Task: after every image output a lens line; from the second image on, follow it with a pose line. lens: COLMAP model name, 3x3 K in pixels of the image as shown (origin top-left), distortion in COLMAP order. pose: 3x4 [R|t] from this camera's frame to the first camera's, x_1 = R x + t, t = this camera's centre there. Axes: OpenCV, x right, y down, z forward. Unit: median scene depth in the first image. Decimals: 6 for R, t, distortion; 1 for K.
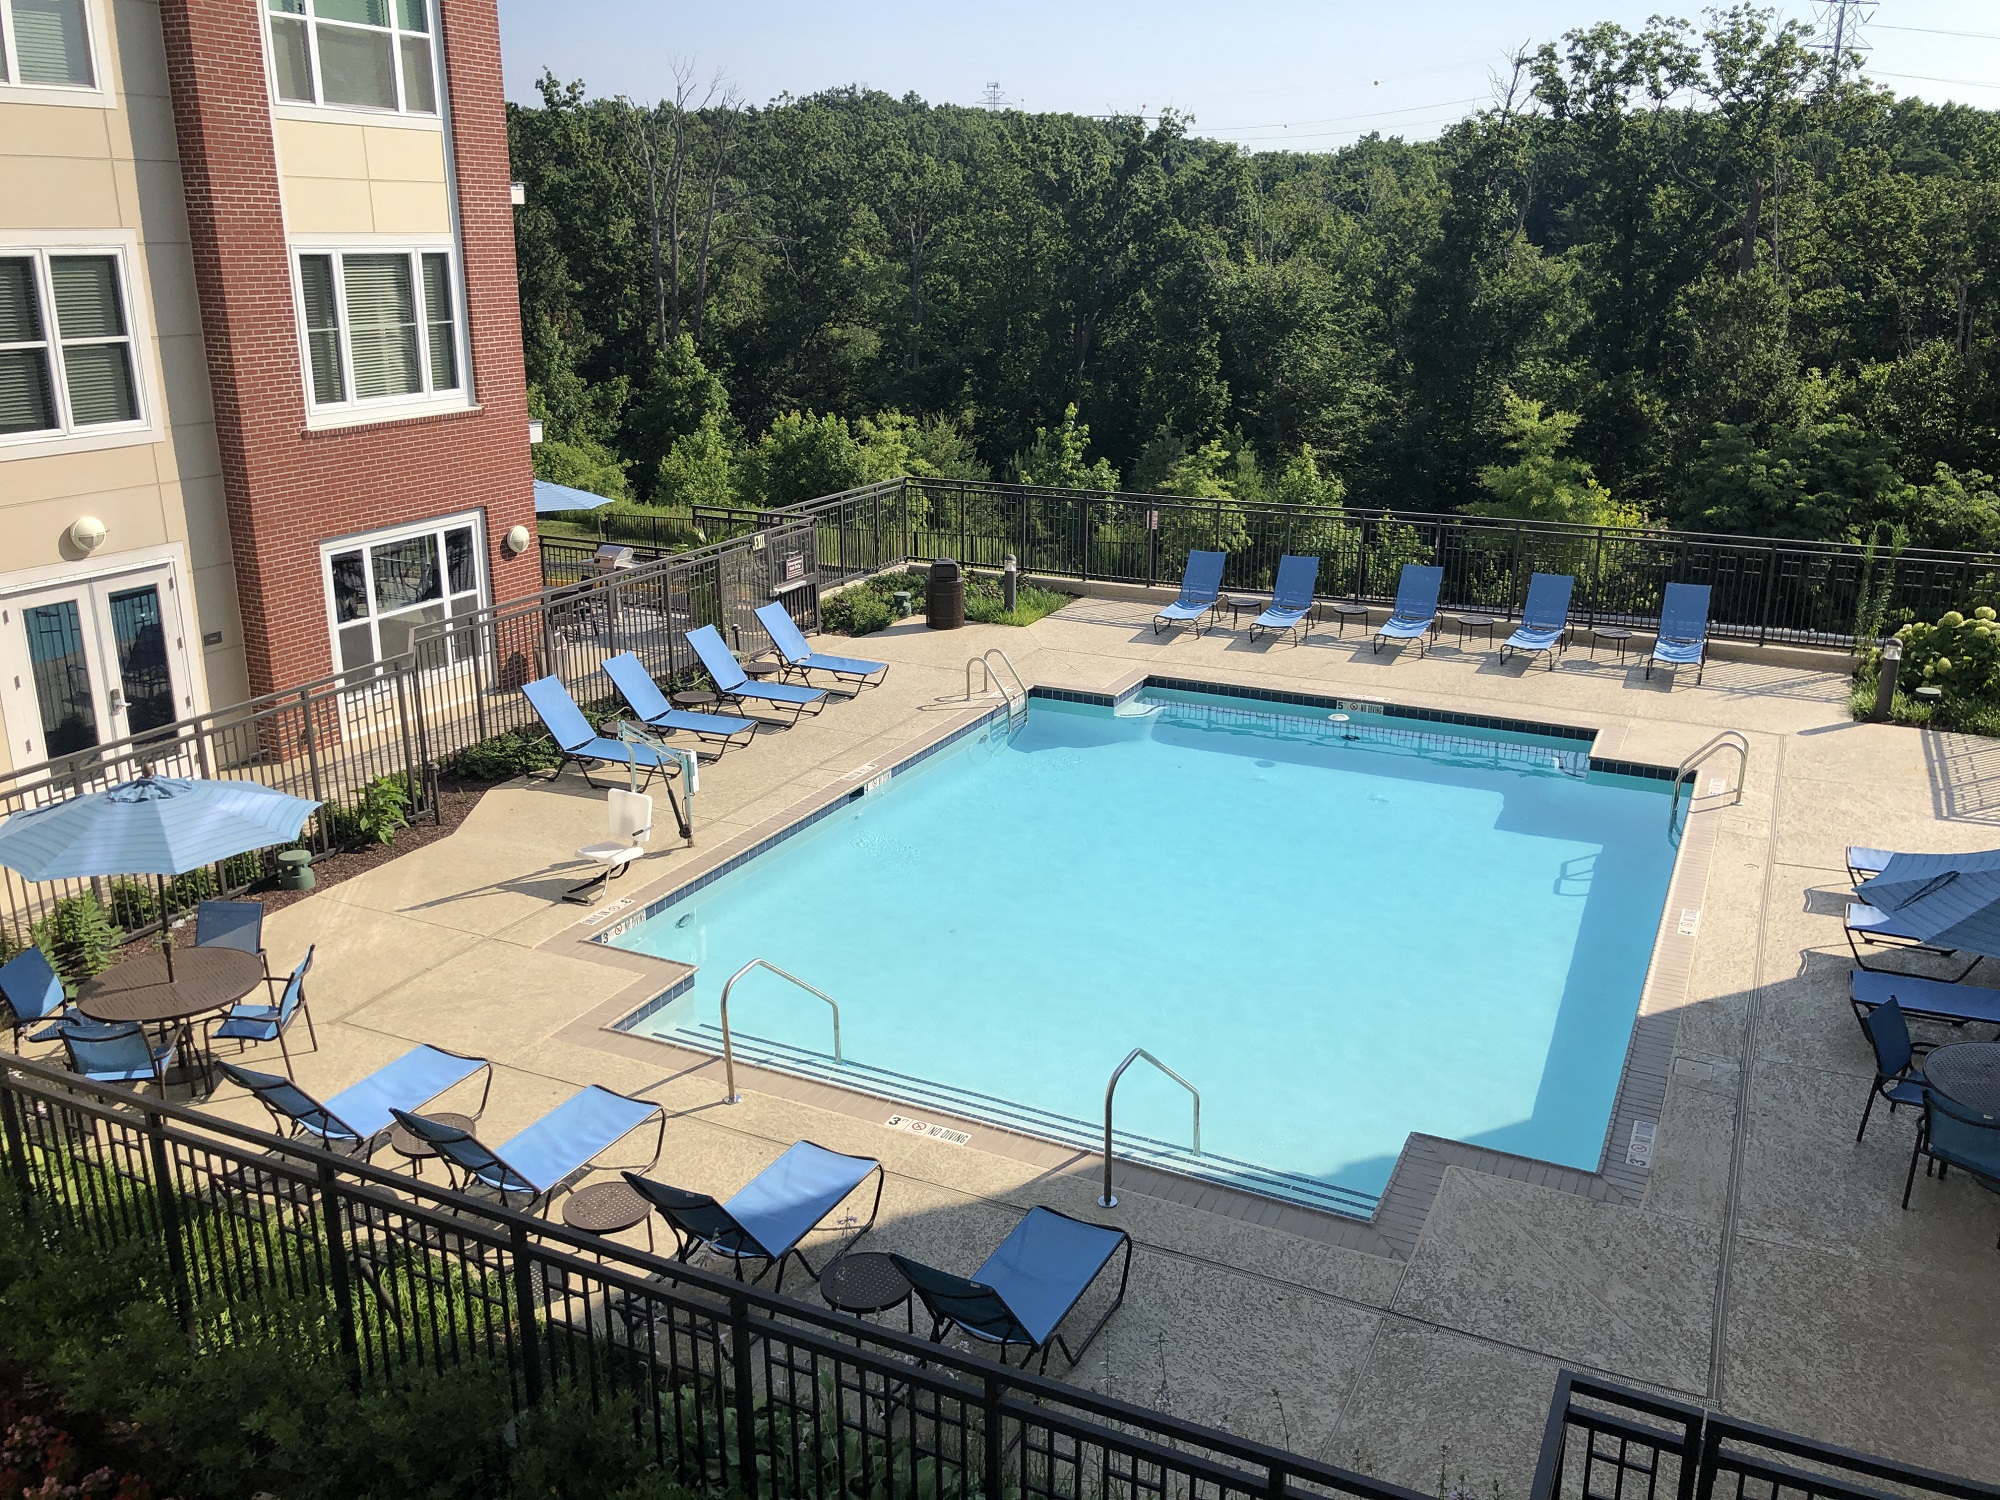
lens RADIAL K [[1632.5, 0, 996.6], [0, 1632.5, 754.7], [0, 0, 1]] dist [0.019121, -0.003837]
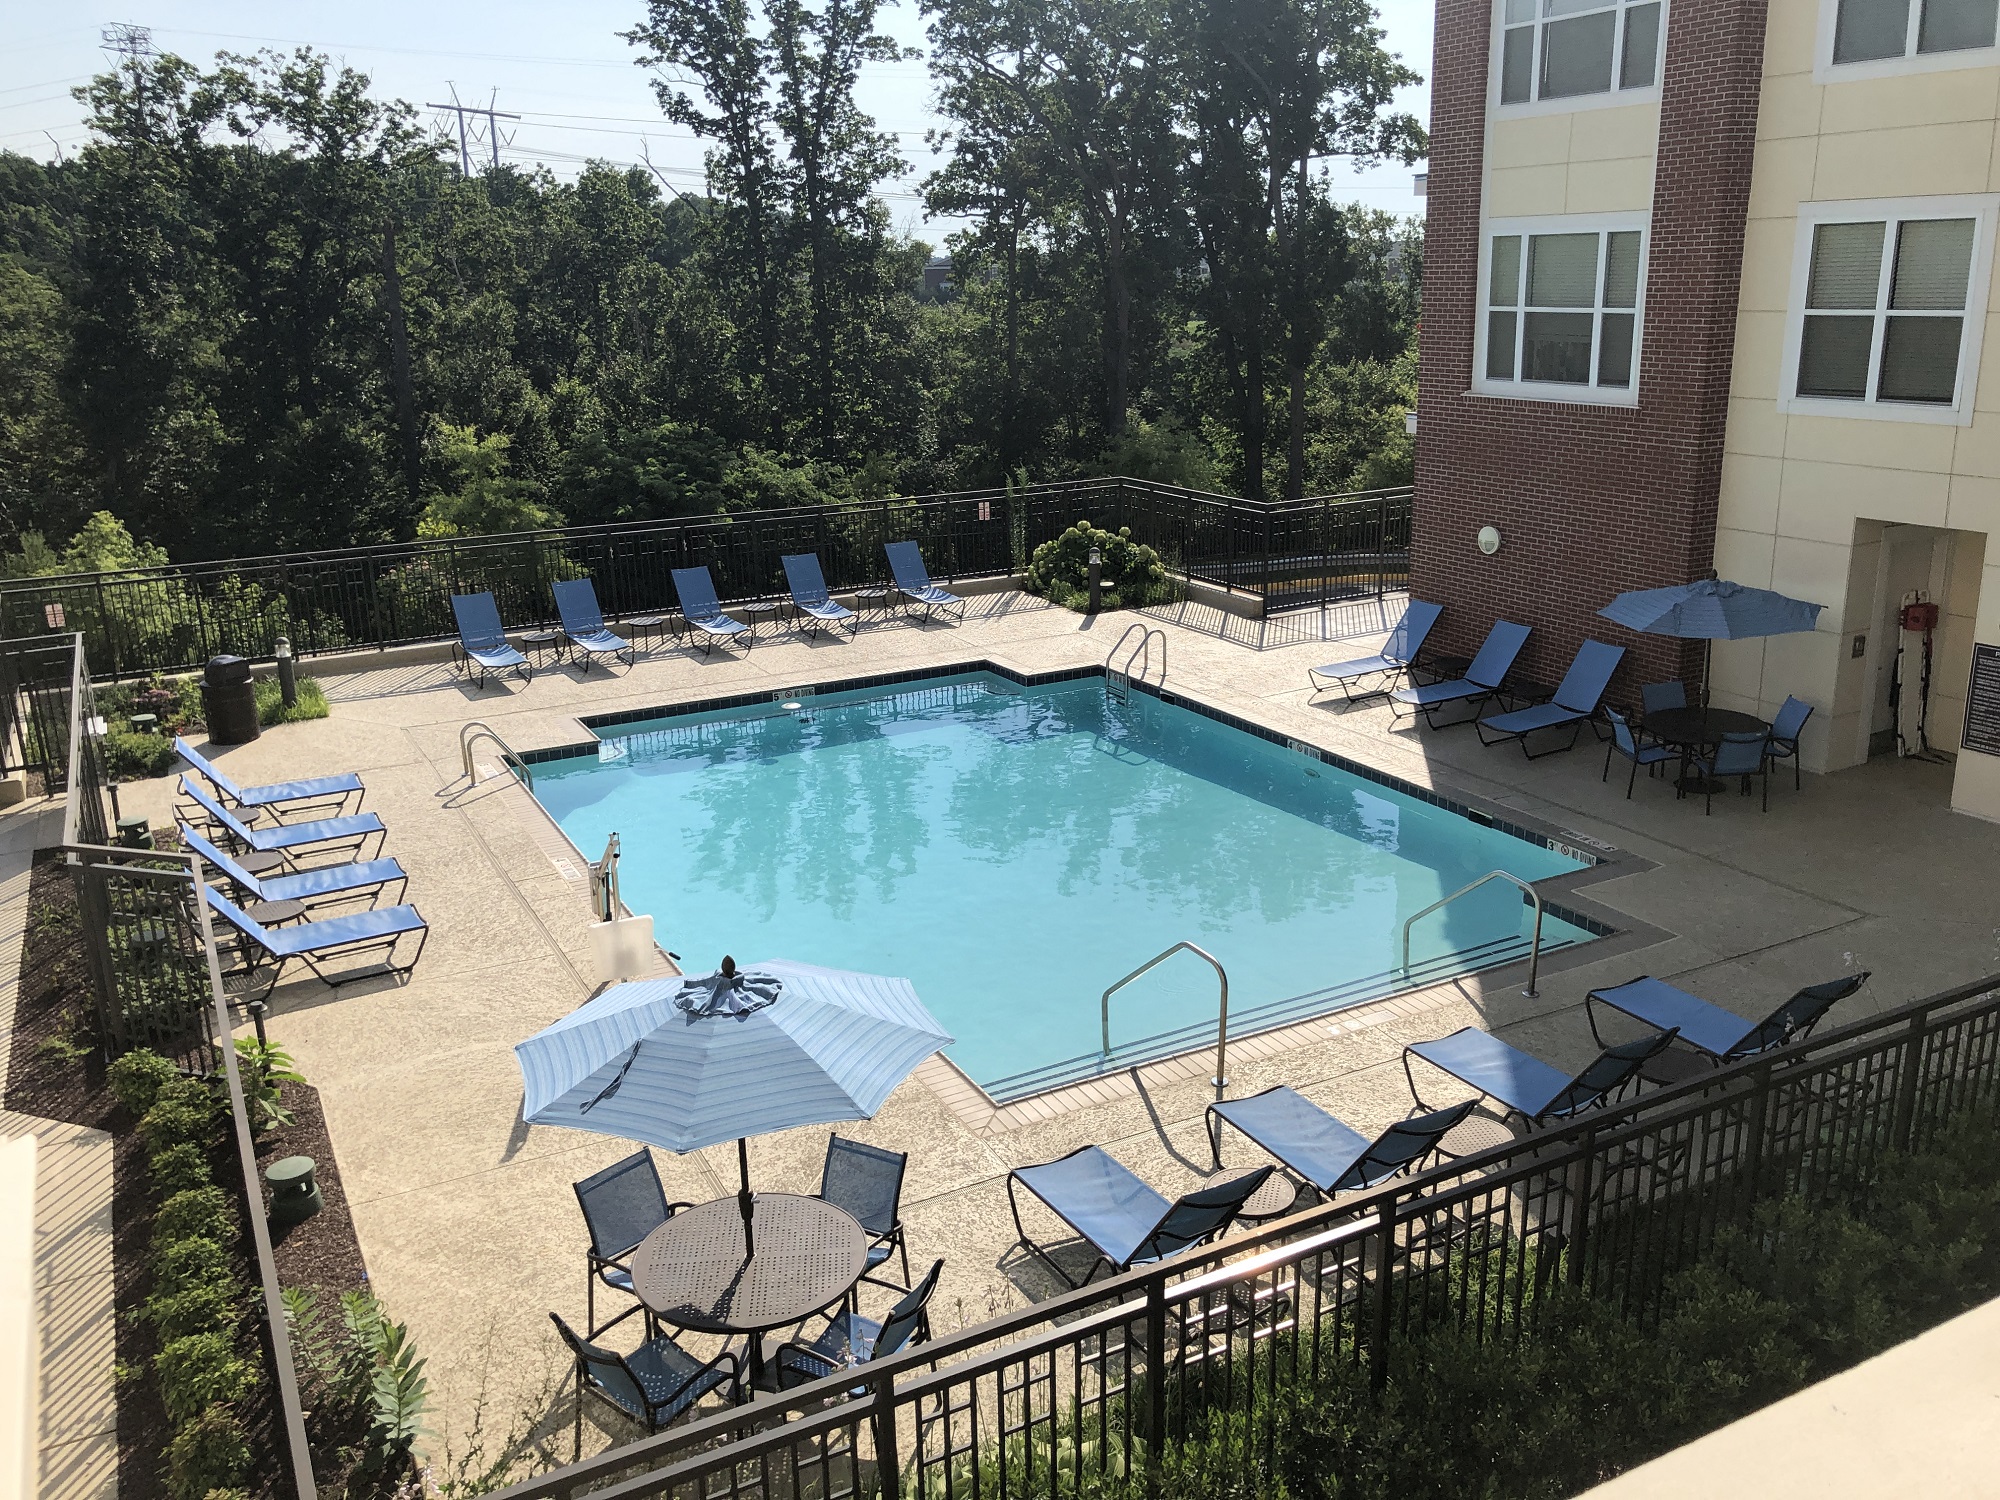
lens RADIAL K [[1632.5, 0, 1002.2], [0, 1632.5, 740.1], [0, 0, 1]] dist [0.019121, -0.003837]
pose [[0.579968, -0.240233, 0.778412, -0.444524], [0.265416, 0.959115, 0.098249, -0.056944], [-0.770189, 0.149622, 0.620018, 0.198634]]
